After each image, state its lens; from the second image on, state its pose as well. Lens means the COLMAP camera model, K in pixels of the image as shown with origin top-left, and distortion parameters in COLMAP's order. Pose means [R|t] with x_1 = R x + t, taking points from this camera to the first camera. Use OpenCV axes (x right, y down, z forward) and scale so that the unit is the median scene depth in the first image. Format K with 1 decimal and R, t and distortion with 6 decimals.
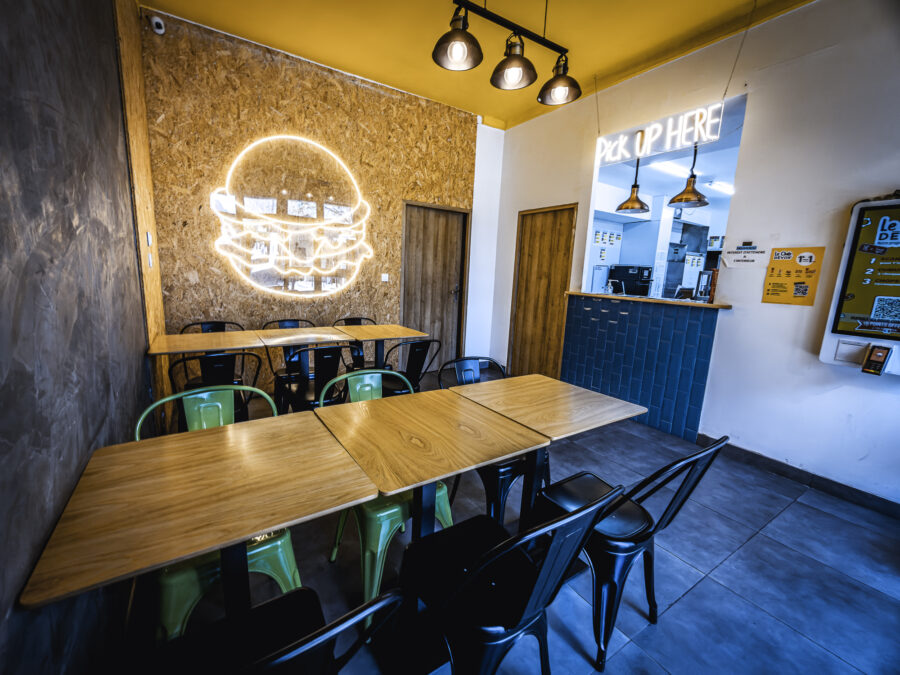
lens RADIAL K [[356.6, 0, 408.9], [0, 356.6, 331.5], [0, 0, 1]] dist [-0.000142, -0.000455]
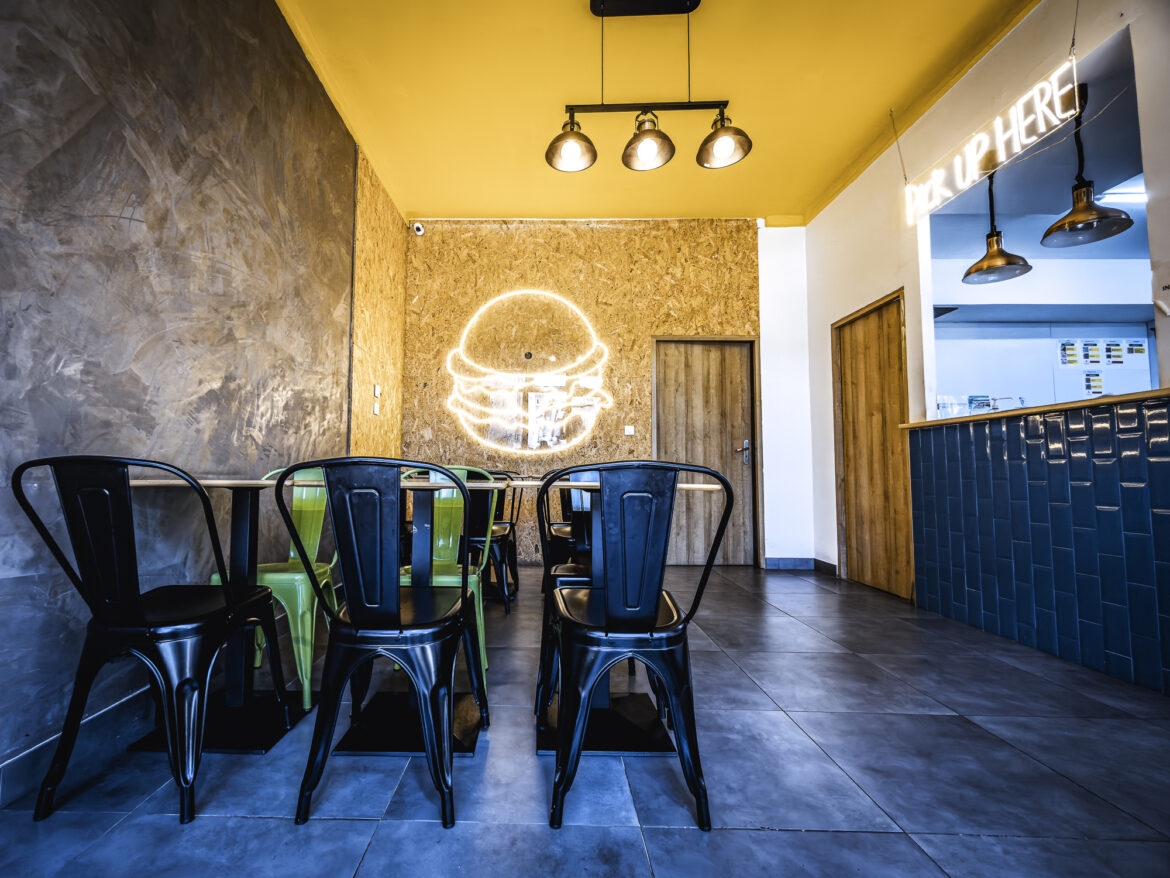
lens RADIAL K [[463.5, 0, 514.0], [0, 463.5, 438.7], [0, 0, 1]] dist [-0.000142, -0.000455]
pose [[0.852161, -0.054287, -0.520456, 0.298279], [-0.071217, 0.973318, -0.218129, 0.132185], [0.518410, 0.222947, 0.825558, 0.018469]]
